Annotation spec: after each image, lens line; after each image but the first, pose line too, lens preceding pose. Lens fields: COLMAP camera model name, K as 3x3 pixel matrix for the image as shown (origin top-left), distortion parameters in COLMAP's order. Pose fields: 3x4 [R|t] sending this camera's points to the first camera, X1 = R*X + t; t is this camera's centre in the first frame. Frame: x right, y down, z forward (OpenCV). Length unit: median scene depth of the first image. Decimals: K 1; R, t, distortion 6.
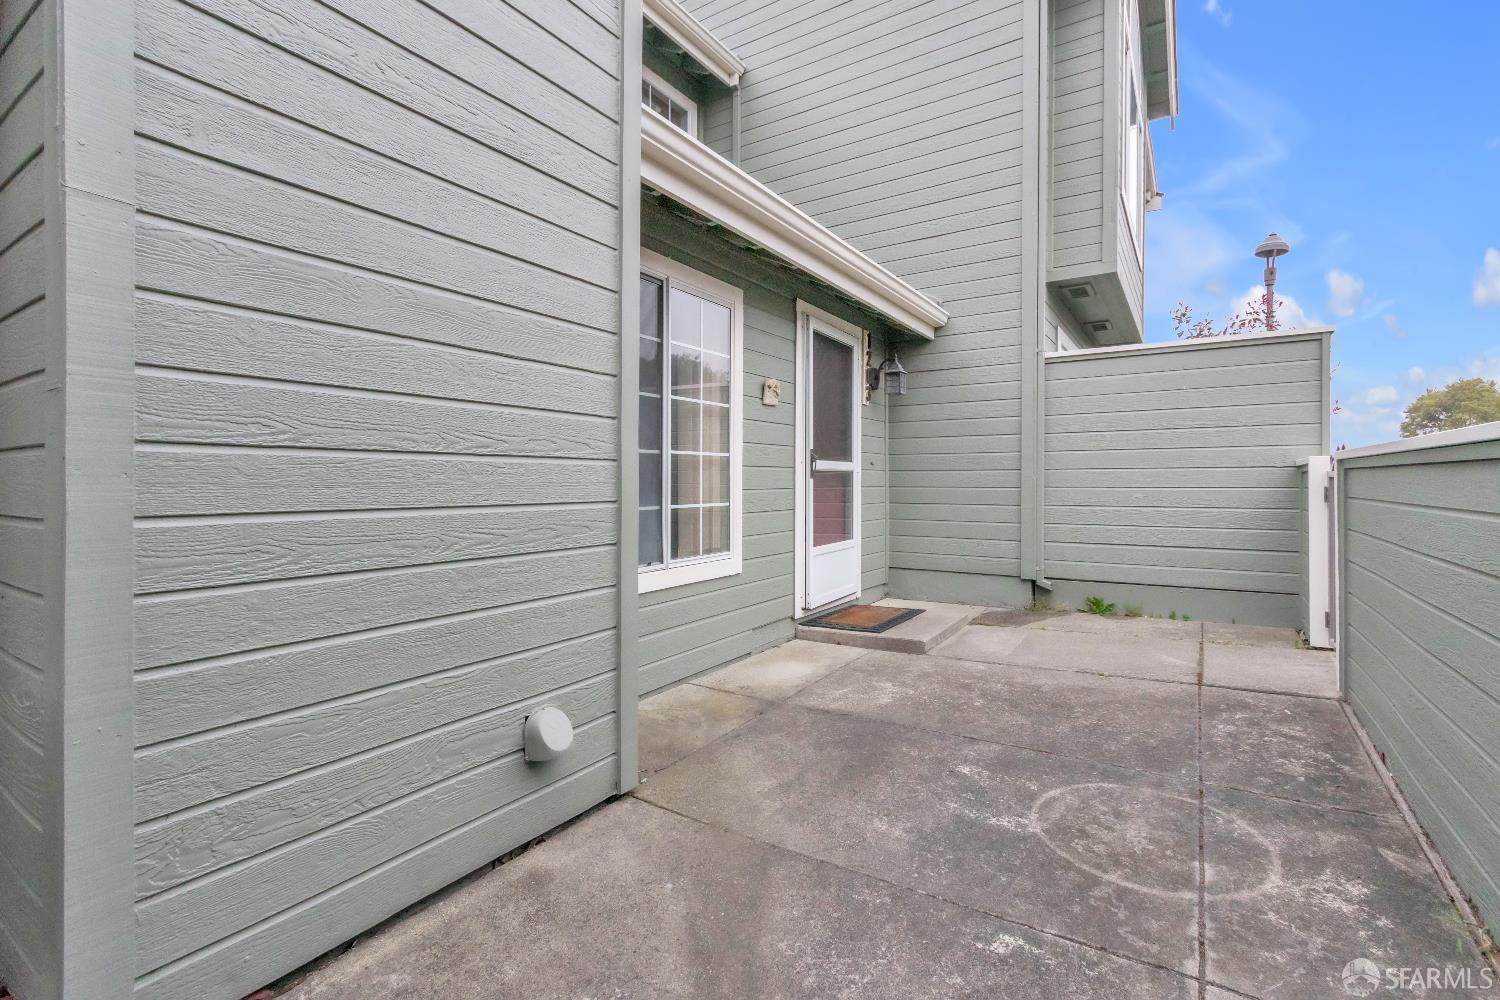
lens RADIAL K [[682.3, 0, 750.2], [0, 682.3, 480.8], [0, 0, 1]] dist [0.000202, -0.000448]
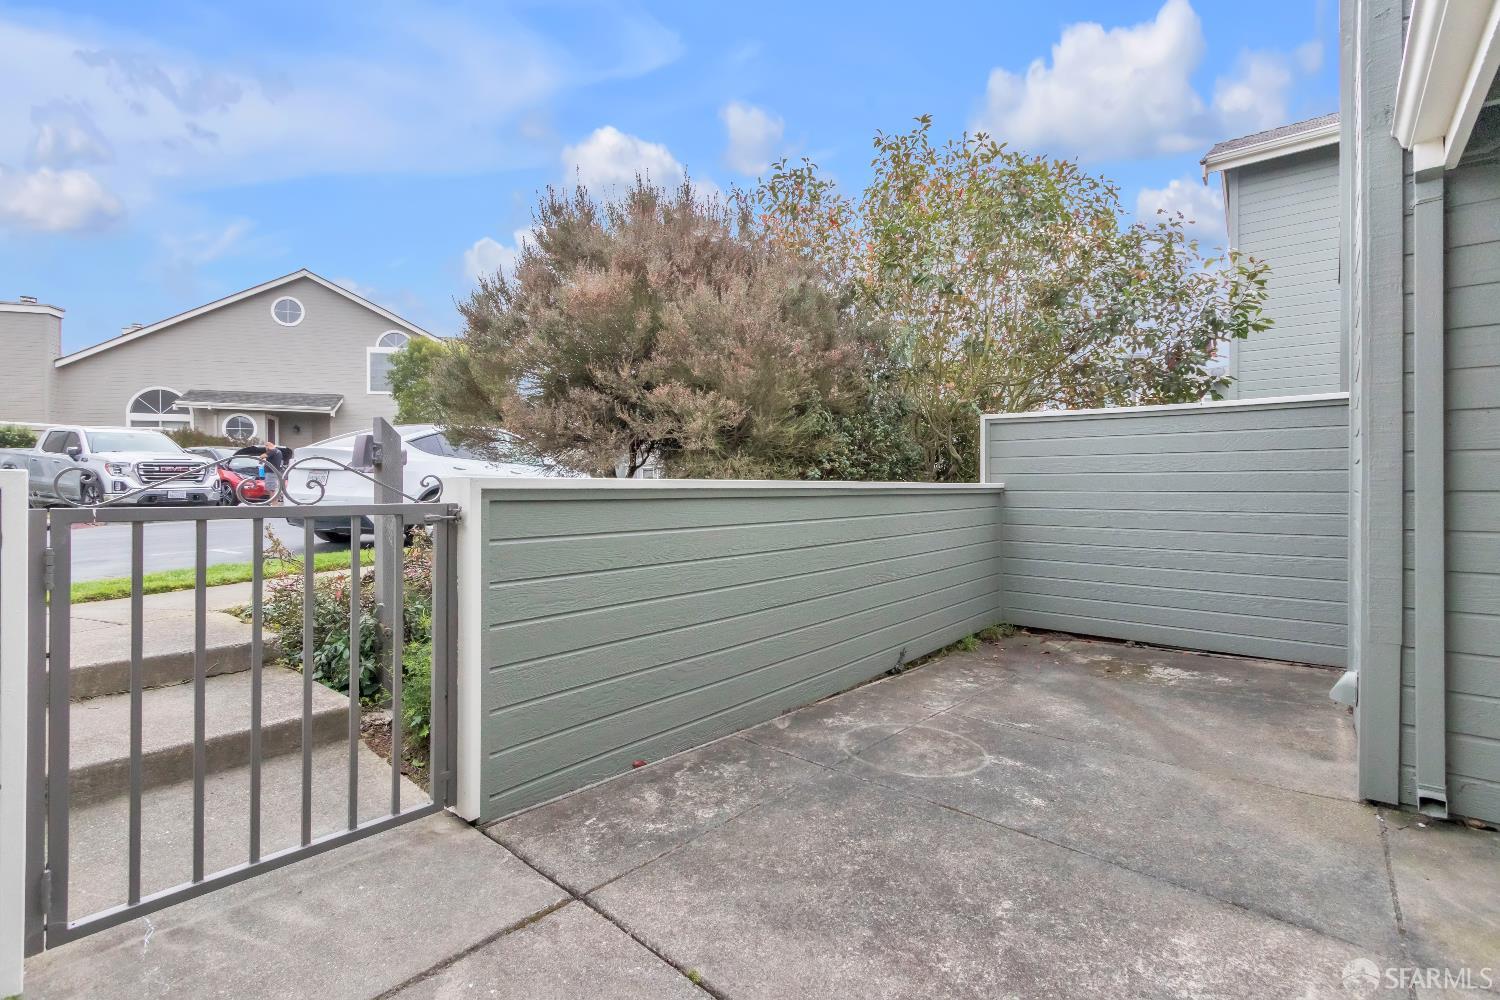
lens RADIAL K [[682.3, 0, 750.2], [0, 682.3, 480.8], [0, 0, 1]] dist [0.000202, -0.000448]
pose [[-0.992194, 0.004249, 0.124634, 0.658538], [0.003418, 0.999970, -0.006883, -0.045491], [-0.124660, -0.006403, -0.992179, 2.224639]]
